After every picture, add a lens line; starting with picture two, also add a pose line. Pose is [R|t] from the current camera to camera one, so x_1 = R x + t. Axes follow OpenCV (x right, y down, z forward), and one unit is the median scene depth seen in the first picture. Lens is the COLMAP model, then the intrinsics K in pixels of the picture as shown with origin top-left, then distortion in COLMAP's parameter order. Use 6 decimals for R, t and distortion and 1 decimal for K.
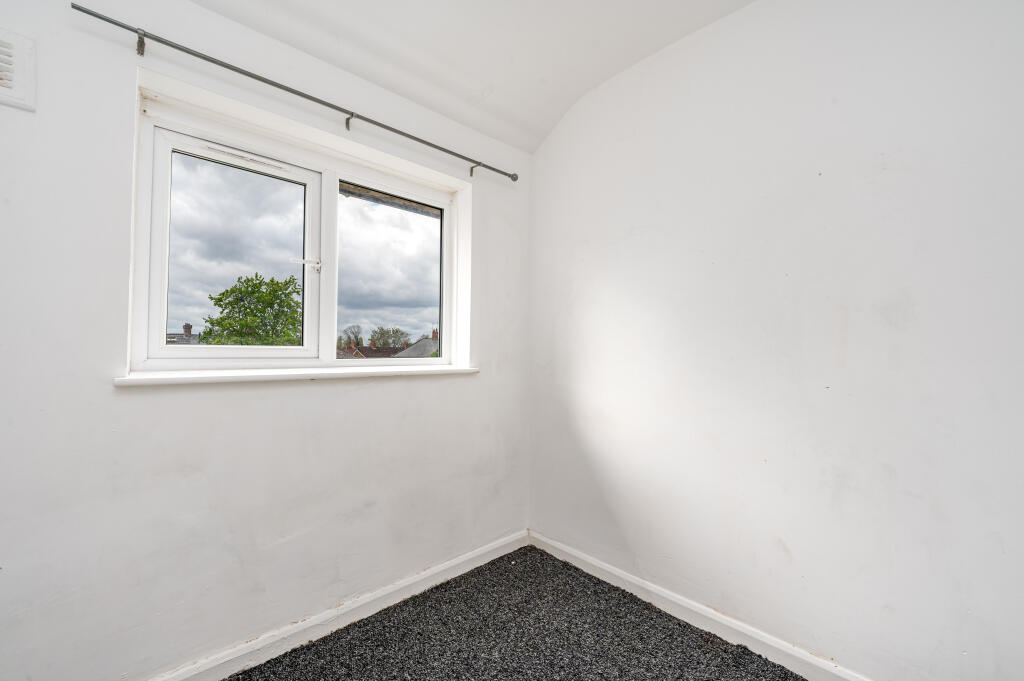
lens RADIAL K [[423.3, 0, 514.2], [0, 423.3, 343.8], [0, 0, 1]] dist [0.011631, -0.002506]
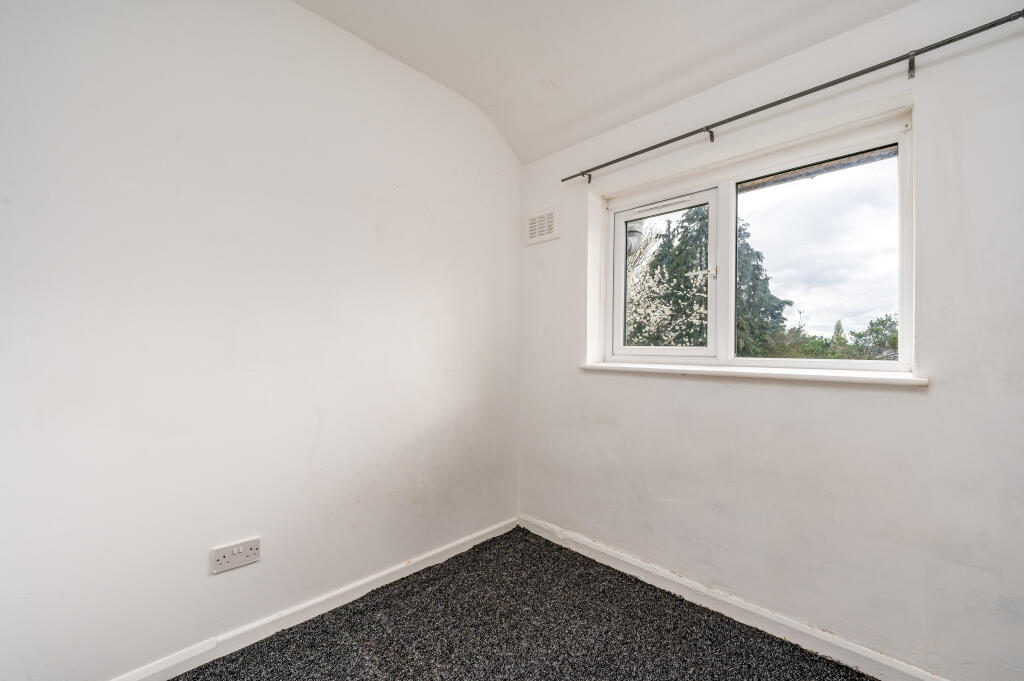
lens RADIAL K [[423.3, 0, 510.8], [0, 423.3, 342.3], [0, 0, 1]] dist [0.011631, -0.002506]
pose [[0.032607, -0.023278, -0.999197, 0.653986], [0.012282, 0.999663, -0.022888, 0.015355], [0.999393, -0.011526, 0.032882, 0.466448]]
